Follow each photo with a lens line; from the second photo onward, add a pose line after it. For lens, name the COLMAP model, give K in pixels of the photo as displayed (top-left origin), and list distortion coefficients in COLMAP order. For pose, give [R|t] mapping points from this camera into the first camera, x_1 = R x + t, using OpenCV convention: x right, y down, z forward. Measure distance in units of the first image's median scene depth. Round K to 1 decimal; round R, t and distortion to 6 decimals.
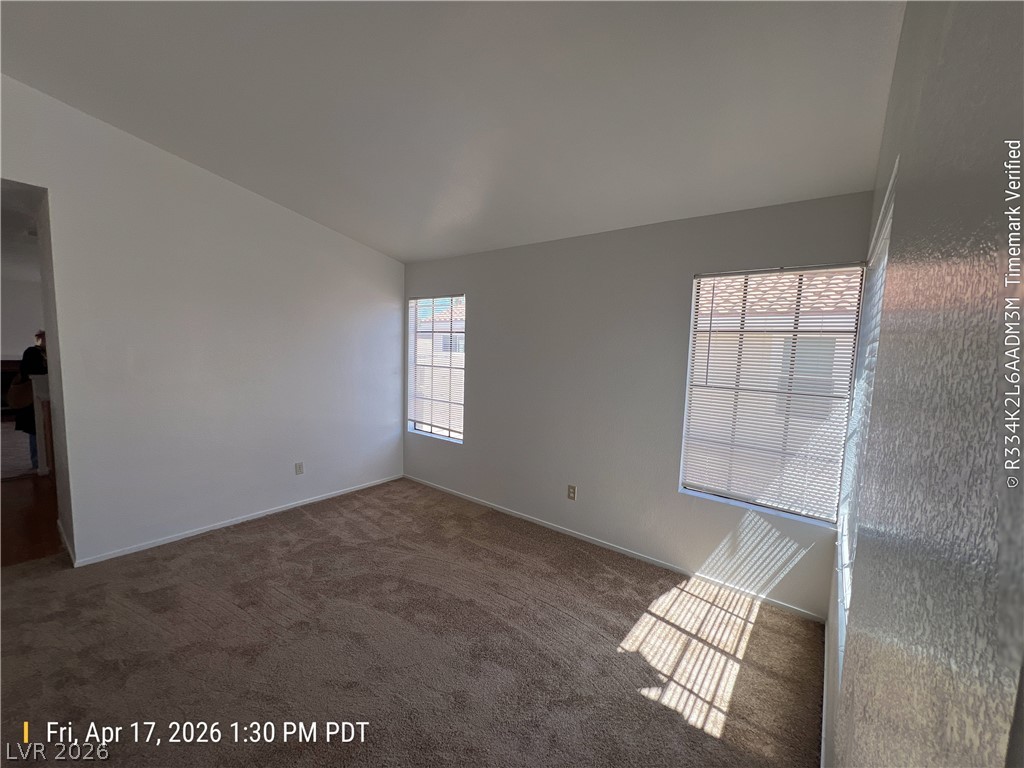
lens RADIAL K [[411.0, 0, 516.4], [0, 411.0, 383.9], [0, 0, 1]] dist [0.000156, -0.000151]
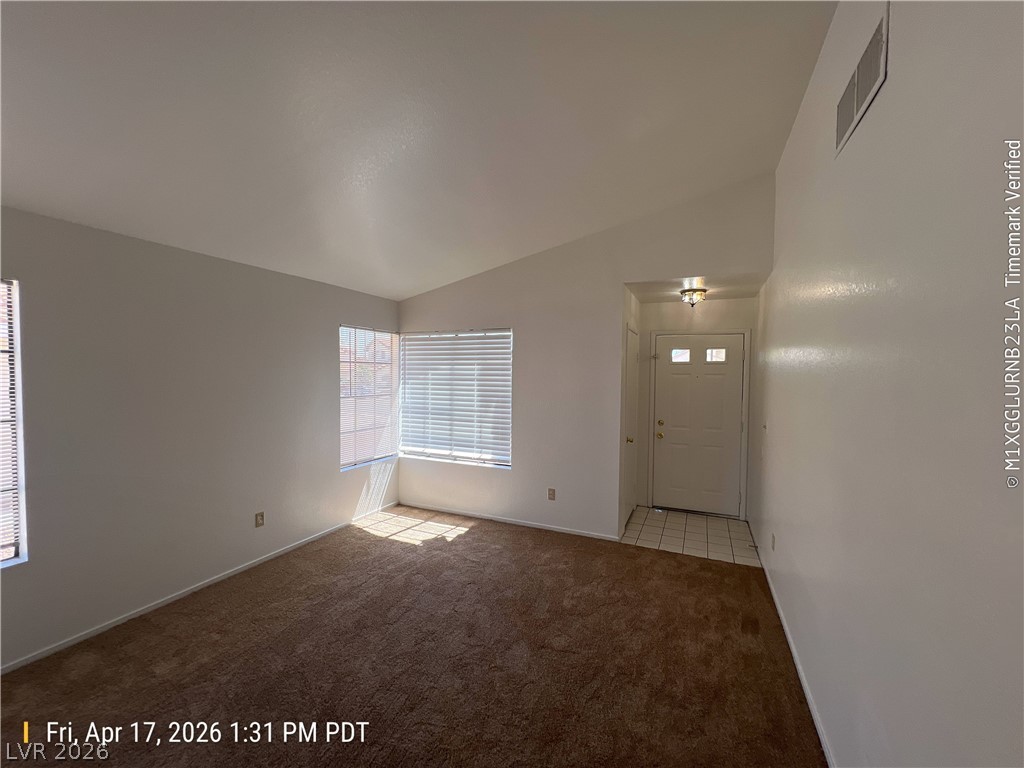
lens RADIAL K [[411.0, 0, 516.4], [0, 411.0, 383.9], [0, 0, 1]] dist [0.000156, -0.000151]
pose [[-0.234538, -0.065578, 0.969892, -1.305704], [0.069508, 0.994037, 0.084019, -0.141244], [-0.969619, 0.087121, -0.228582, 0.814160]]
